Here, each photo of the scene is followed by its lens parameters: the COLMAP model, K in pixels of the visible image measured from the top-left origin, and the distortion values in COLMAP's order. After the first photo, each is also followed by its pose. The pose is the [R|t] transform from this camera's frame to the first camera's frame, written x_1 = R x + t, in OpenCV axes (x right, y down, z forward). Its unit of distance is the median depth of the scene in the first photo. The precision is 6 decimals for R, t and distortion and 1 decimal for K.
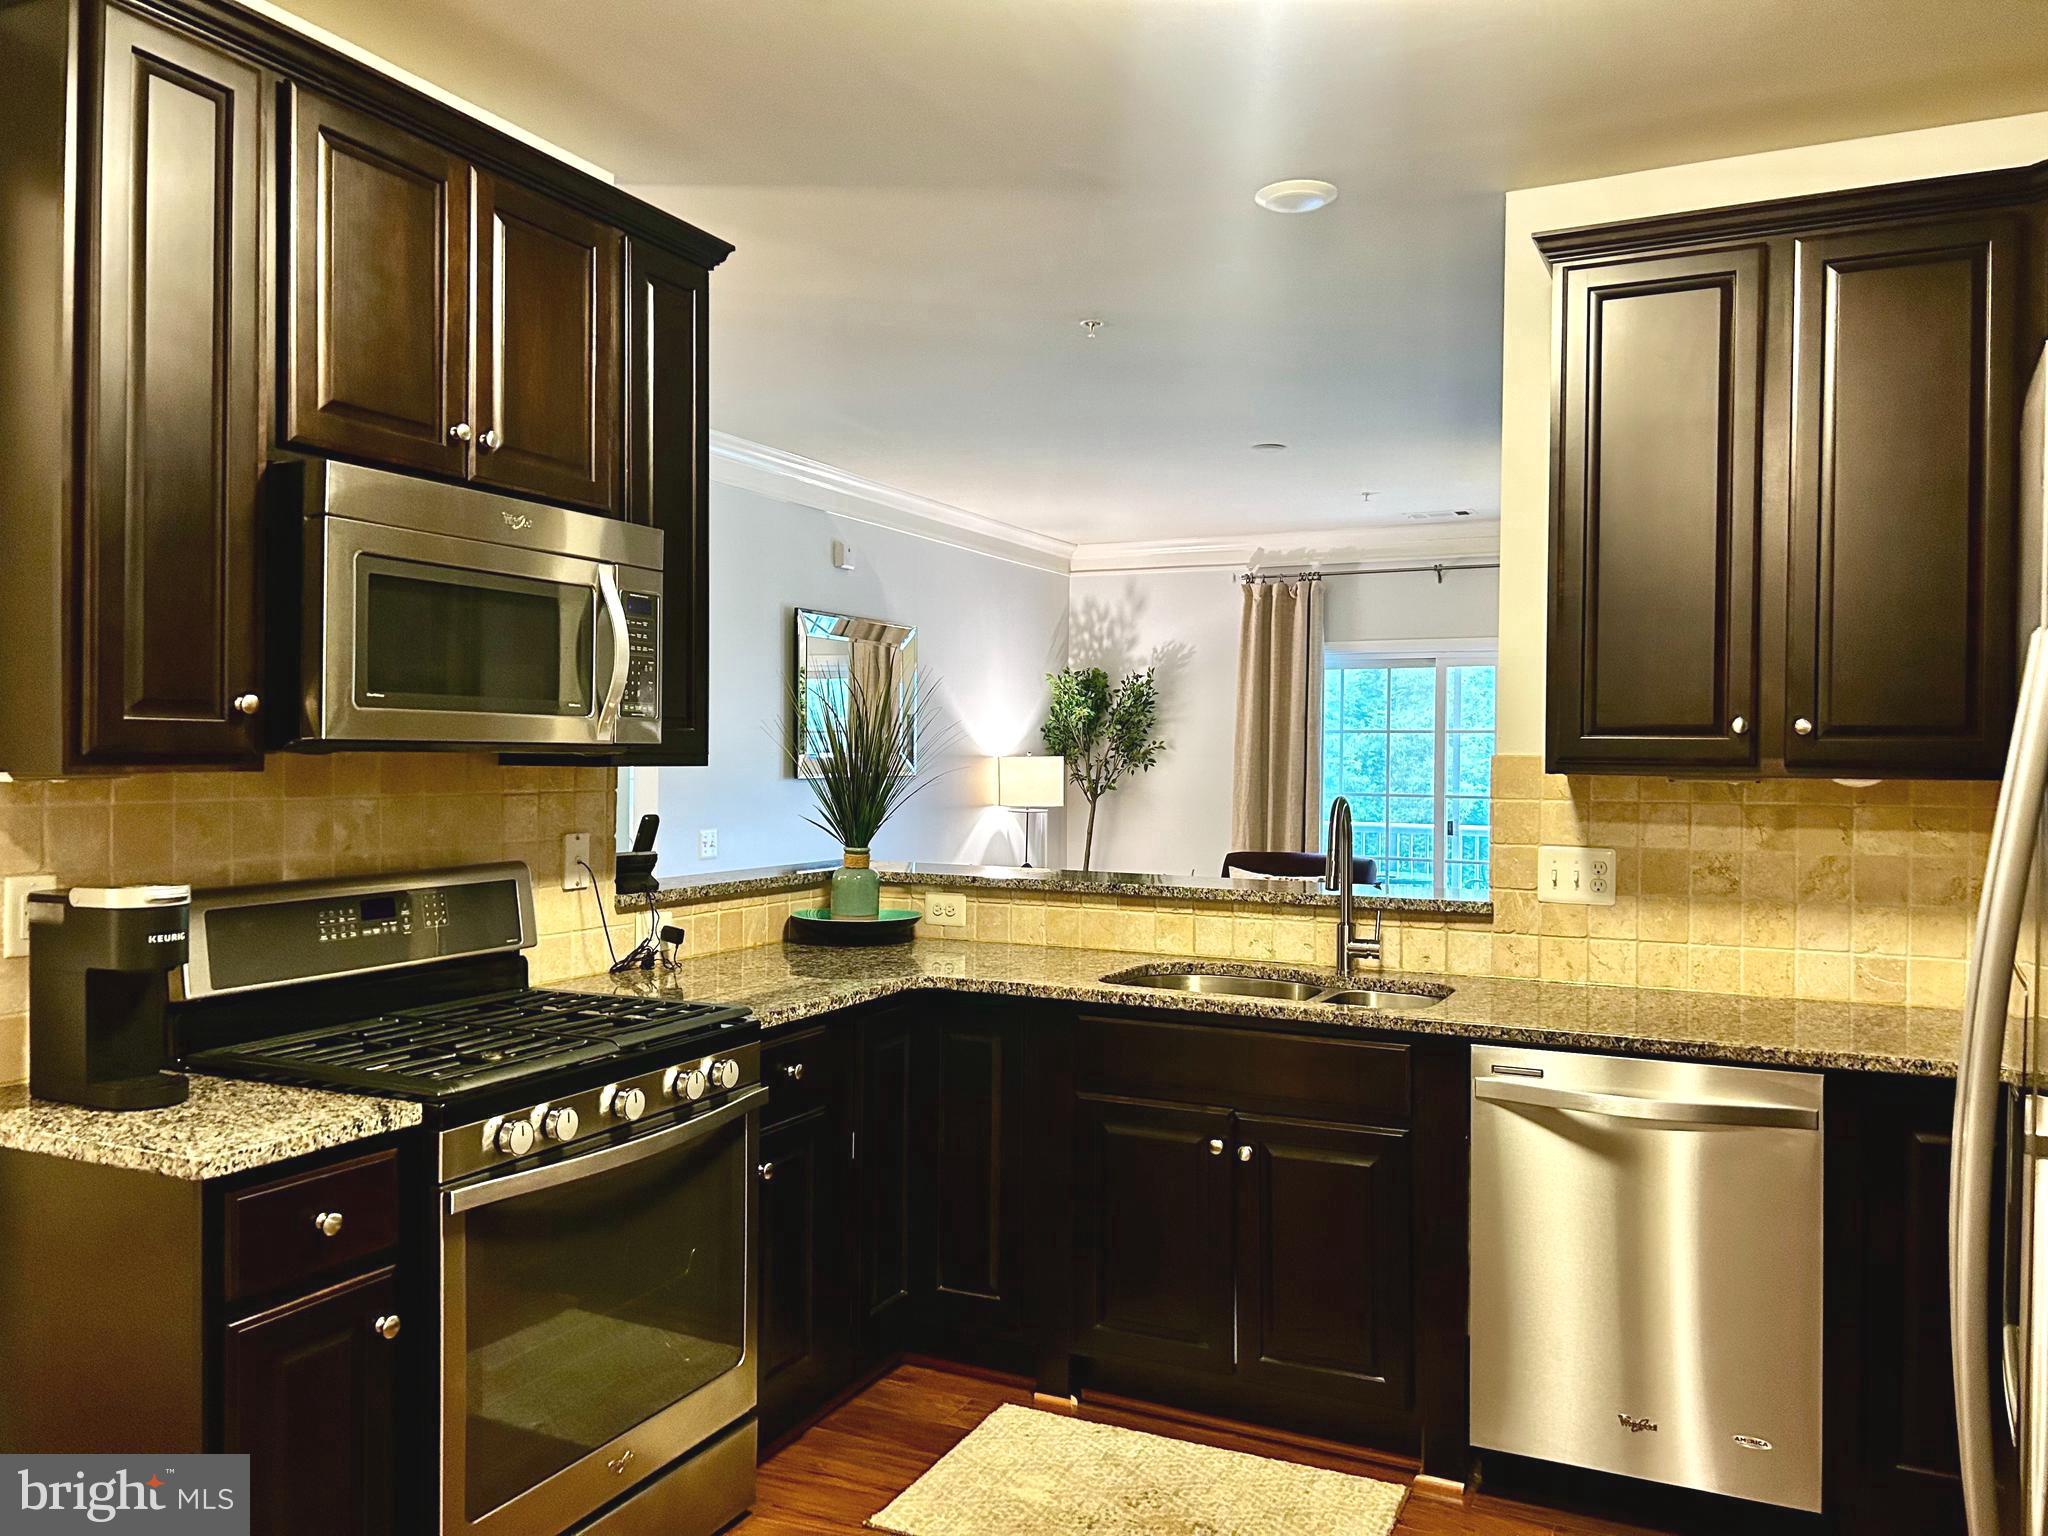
lens RADIAL K [[1515.0, 0, 1012.6], [0, 1515.0, 764.0], [0, 0, 1]] dist [0.032048, -0.024664]
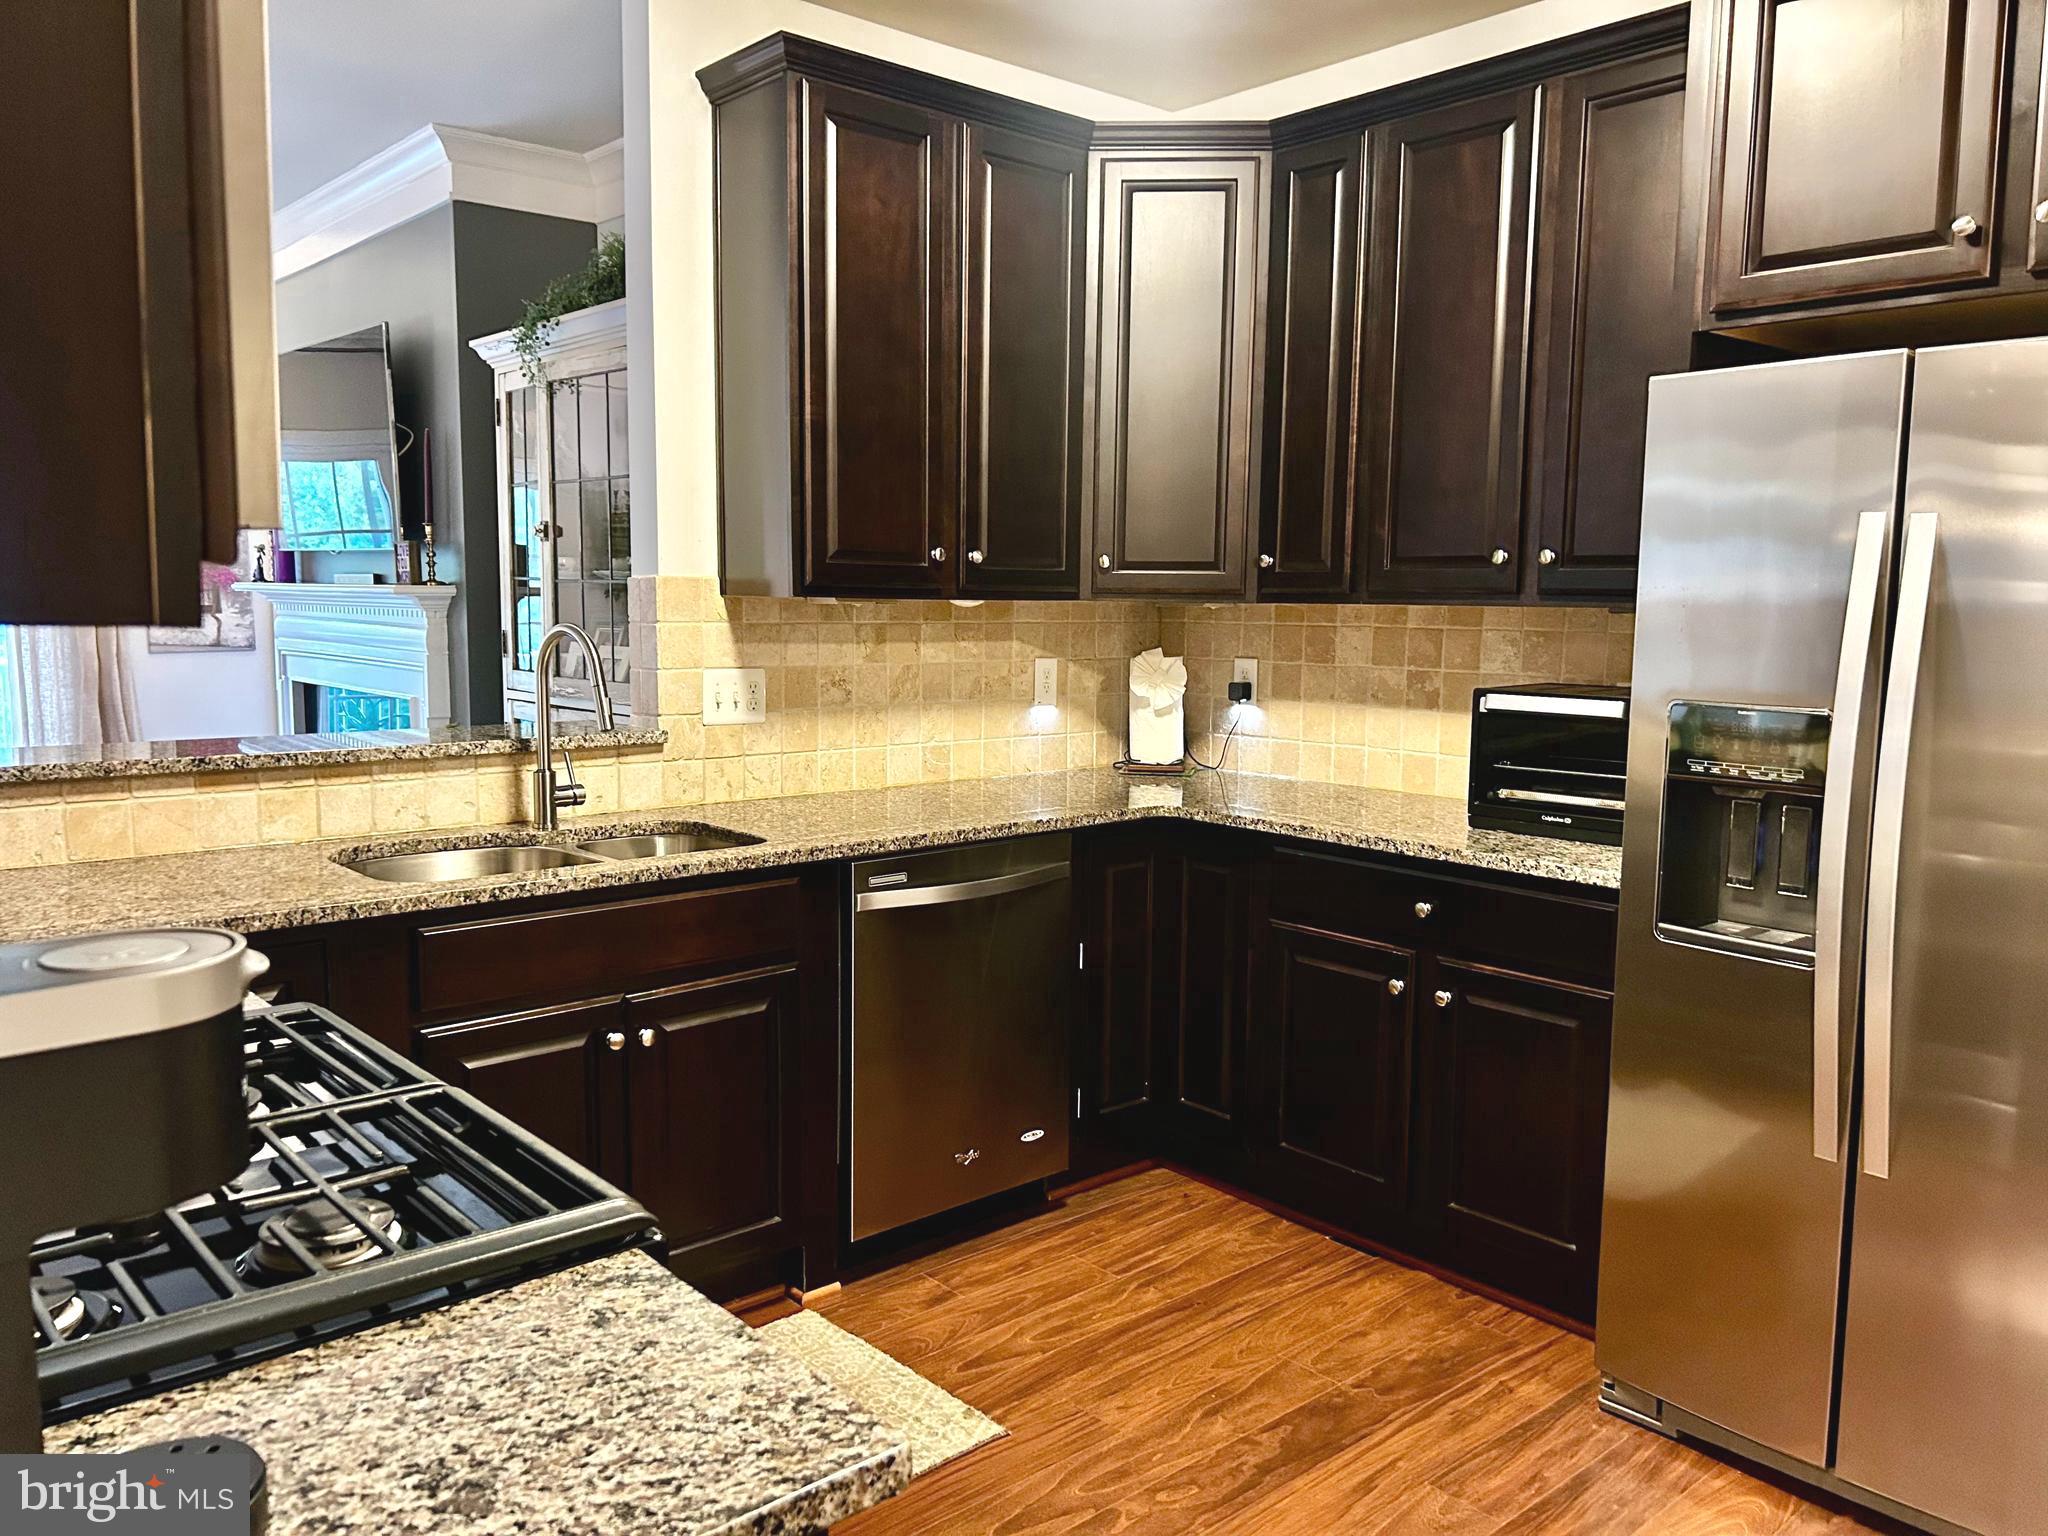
lens RADIAL K [[1515.0, 0, 1002.9], [0, 1515.0, 776.9], [0, 0, 1]] dist [0.032048, -0.024664]
pose [[0.381767, -0.114721, 0.917111, -0.503200], [-0.004793, 0.992008, 0.126085, -0.002512], [-0.924246, -0.052530, 0.378166, 0.448947]]
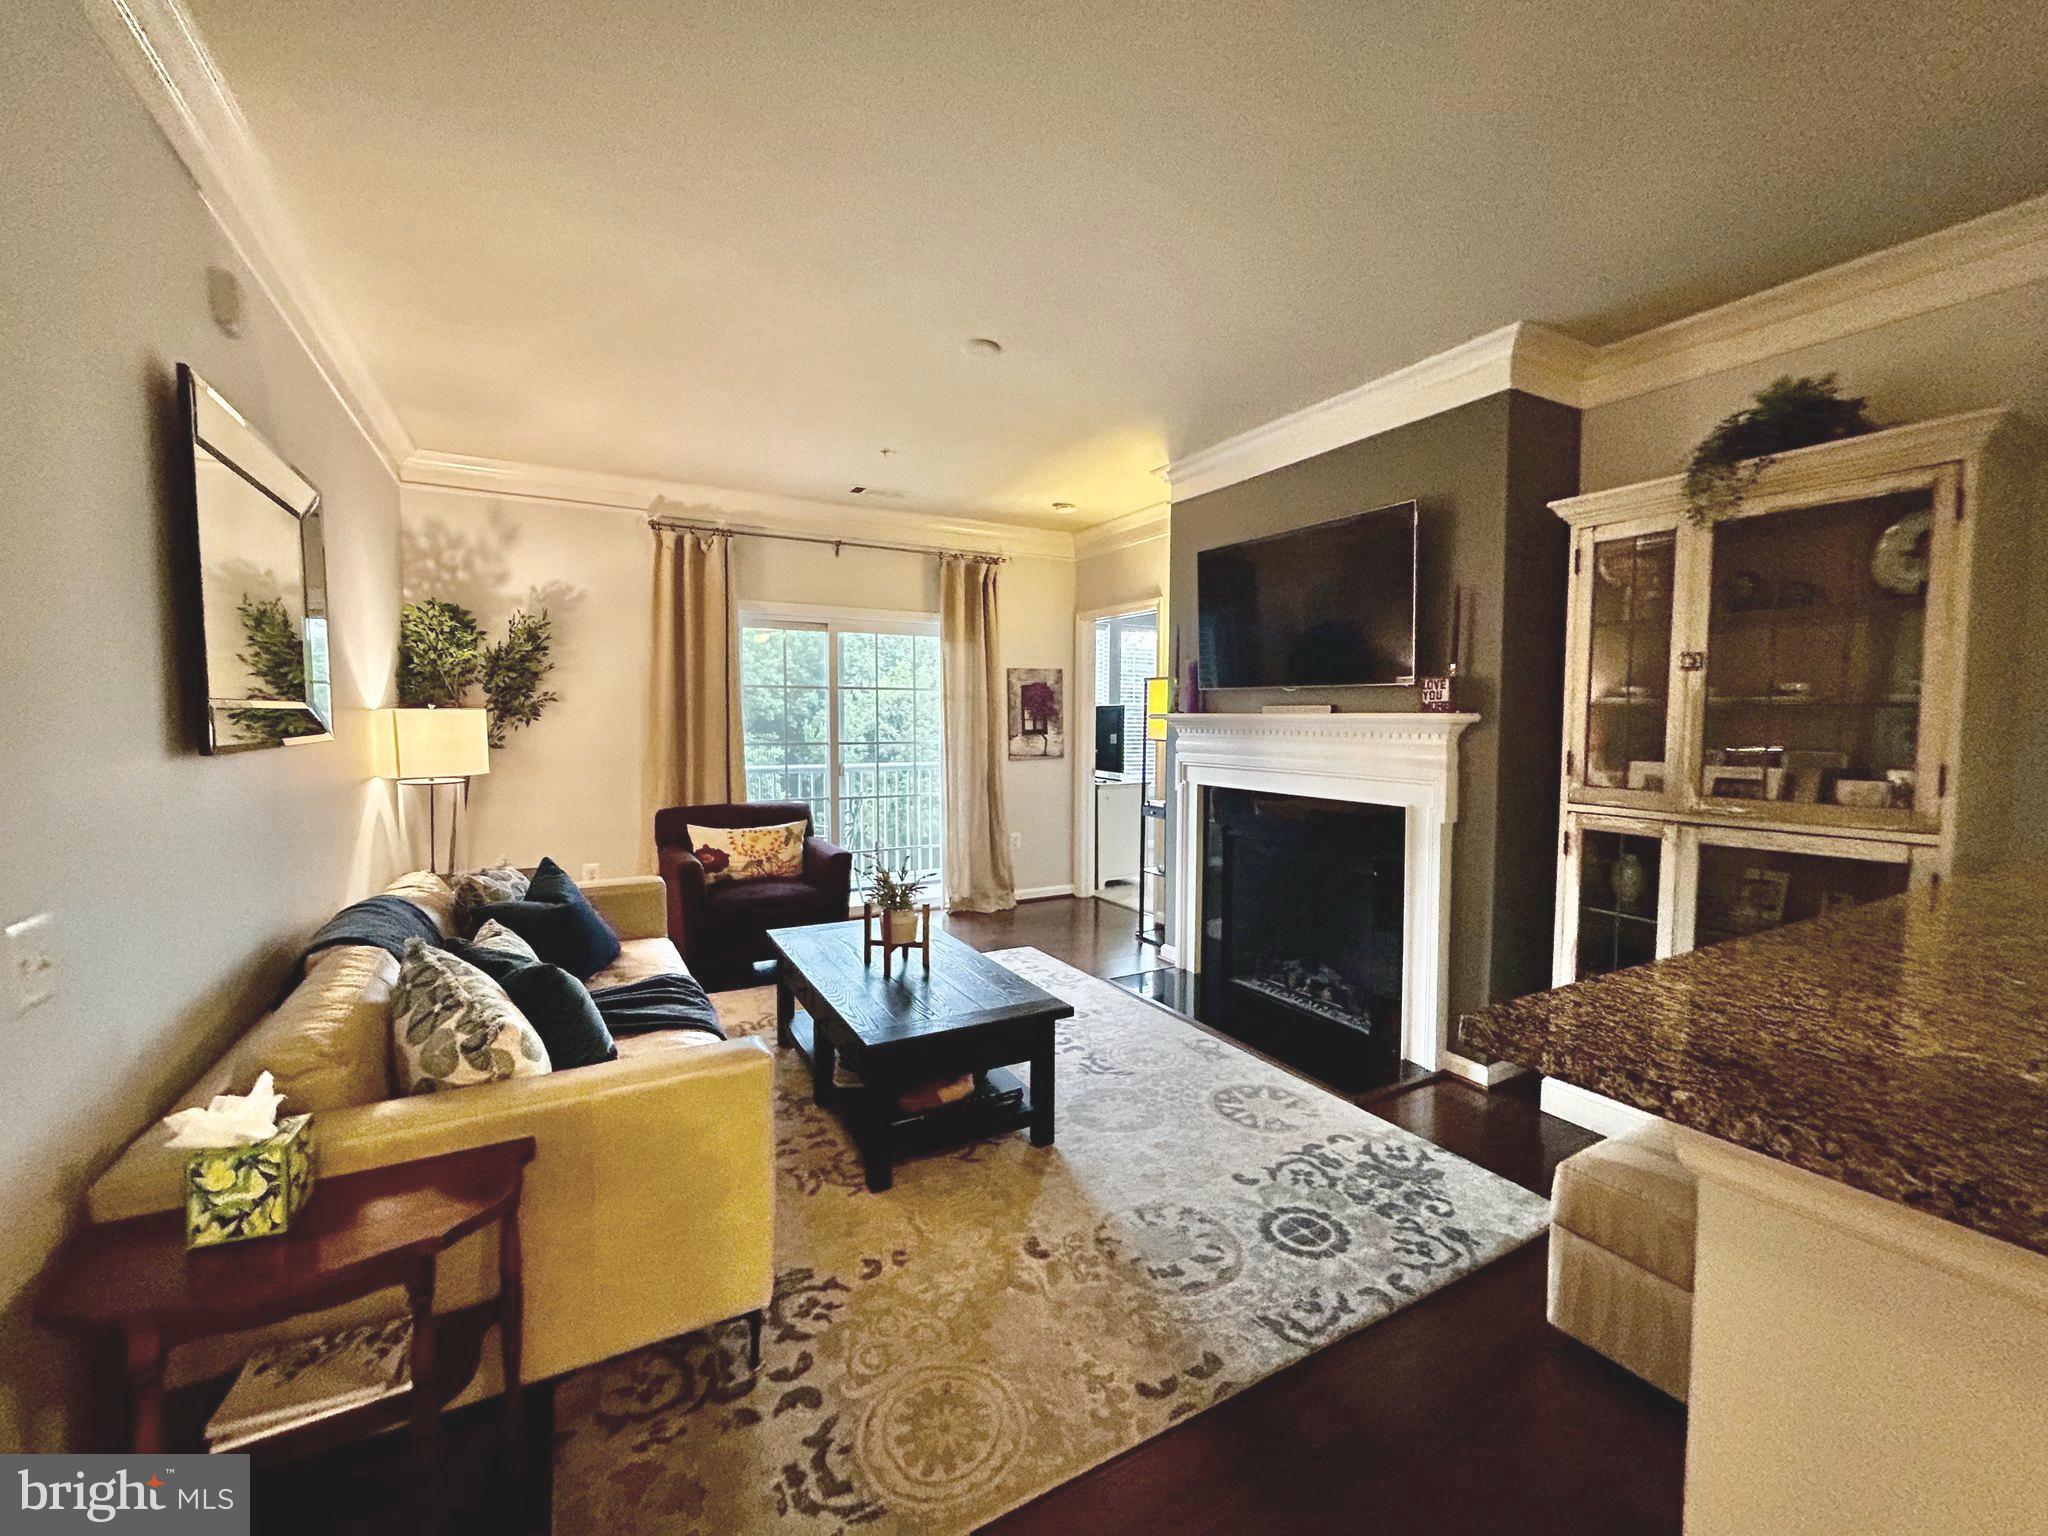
lens RADIAL K [[832.3, 0, 1007.0], [0, 832.3, 761.9], [0, 0, 1]] dist [0.002046, -0.000569]
pose [[0.568428, -0.053848, 0.820969, -0.438256], [0.009059, 0.998205, 0.059201, -0.002255], [-0.822683, -0.026214, 0.567896, 1.393283]]
